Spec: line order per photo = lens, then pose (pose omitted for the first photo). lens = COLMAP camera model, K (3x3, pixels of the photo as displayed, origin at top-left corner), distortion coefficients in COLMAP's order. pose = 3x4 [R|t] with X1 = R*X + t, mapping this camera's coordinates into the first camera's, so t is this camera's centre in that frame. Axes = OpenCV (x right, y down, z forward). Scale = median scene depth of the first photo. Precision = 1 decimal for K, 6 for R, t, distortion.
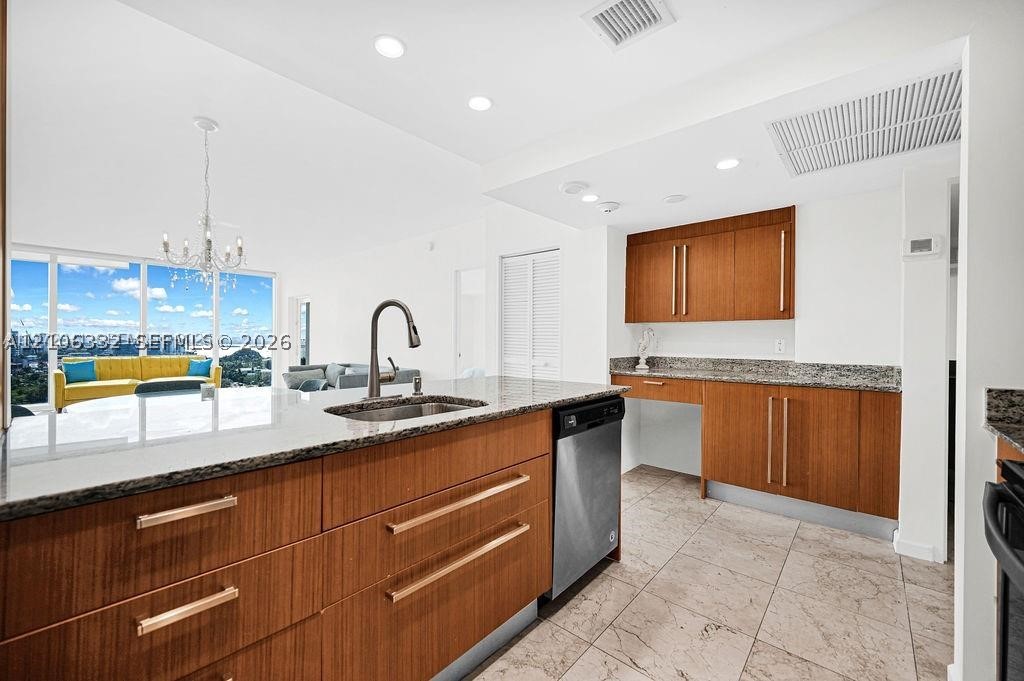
lens RADIAL K [[408.2, 0, 512.2], [0, 408.2, 339.2], [0, 0, 1]] dist [-0.000646, 0.000066]
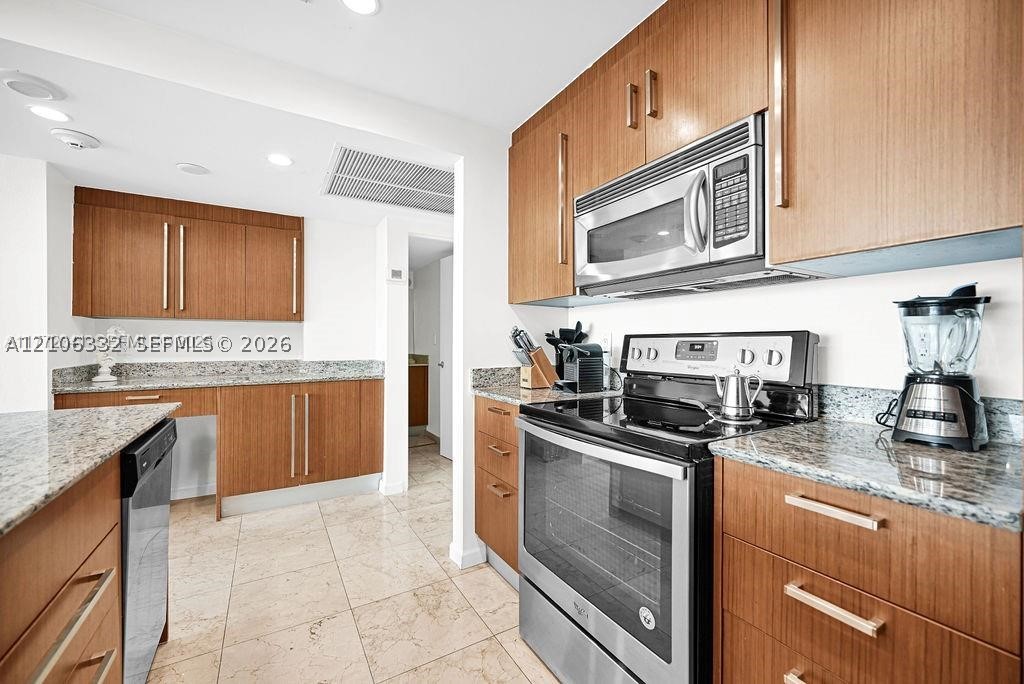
lens RADIAL K [[408.2, 0, 512.2], [0, 408.2, 340.7], [0, 0, 1]] dist [-0.000646, 0.000066]
pose [[0.314023, -0.002507, 0.949412, -0.217342], [-0.000380, 0.999996, 0.002766, -0.000862], [-0.949415, -0.001229, 0.314021, 0.159370]]
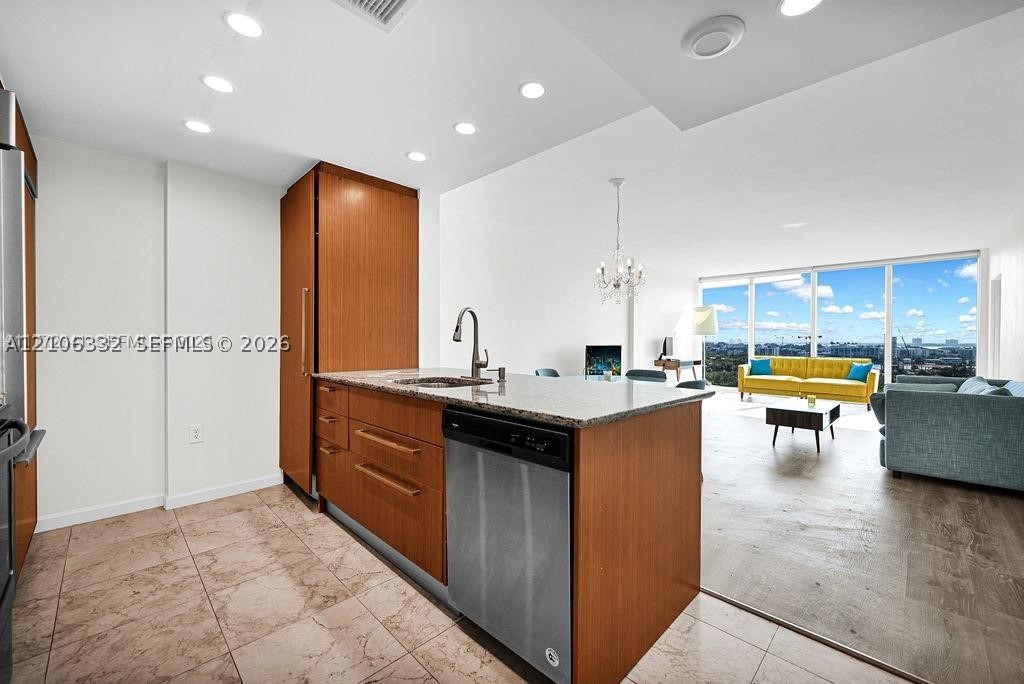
lens RADIAL K [[412.0, 0, 515.0], [0, 412.0, 342.4], [0, 0, 1]] dist [-0.000234, 0.000380]
pose [[-0.061613, 0.001249, -0.998099, 0.768786], [-0.005402, 0.999984, 0.001585, 0.015249], [0.998086, 0.005490, -0.061605, 0.880395]]
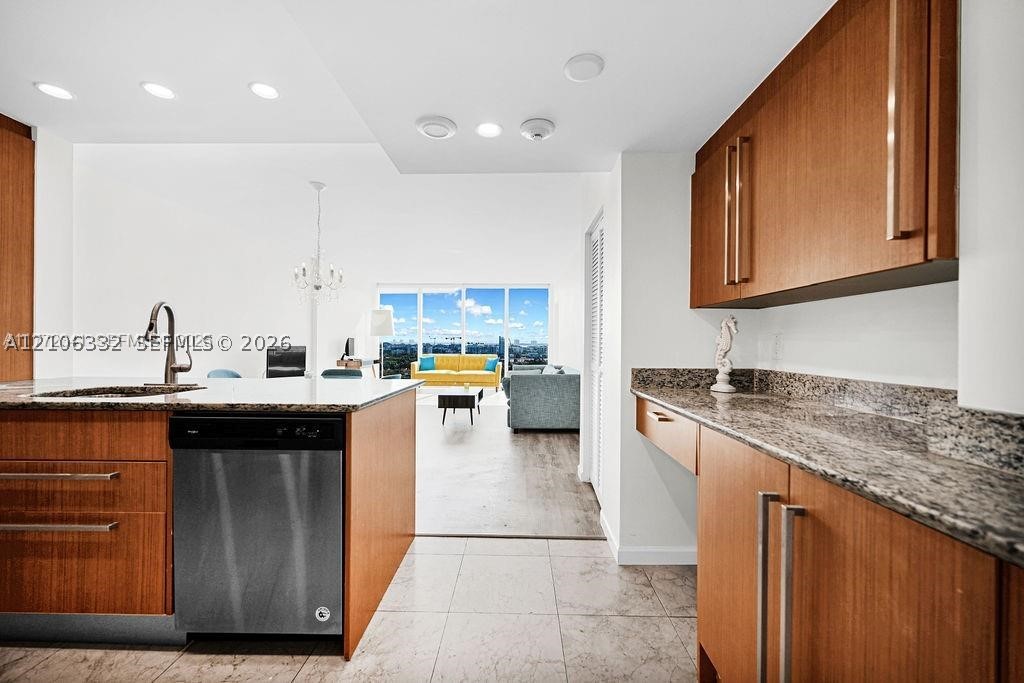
lens RADIAL K [[412.0, 0, 515.0], [0, 412.0, 341.9], [0, 0, 1]] dist [-0.000234, 0.000380]
pose [[0.649726, -0.001162, -0.760167, 0.895617], [-0.004074, 0.999979, -0.005011, 0.016491], [0.760157, 0.006353, 0.649708, 0.707972]]
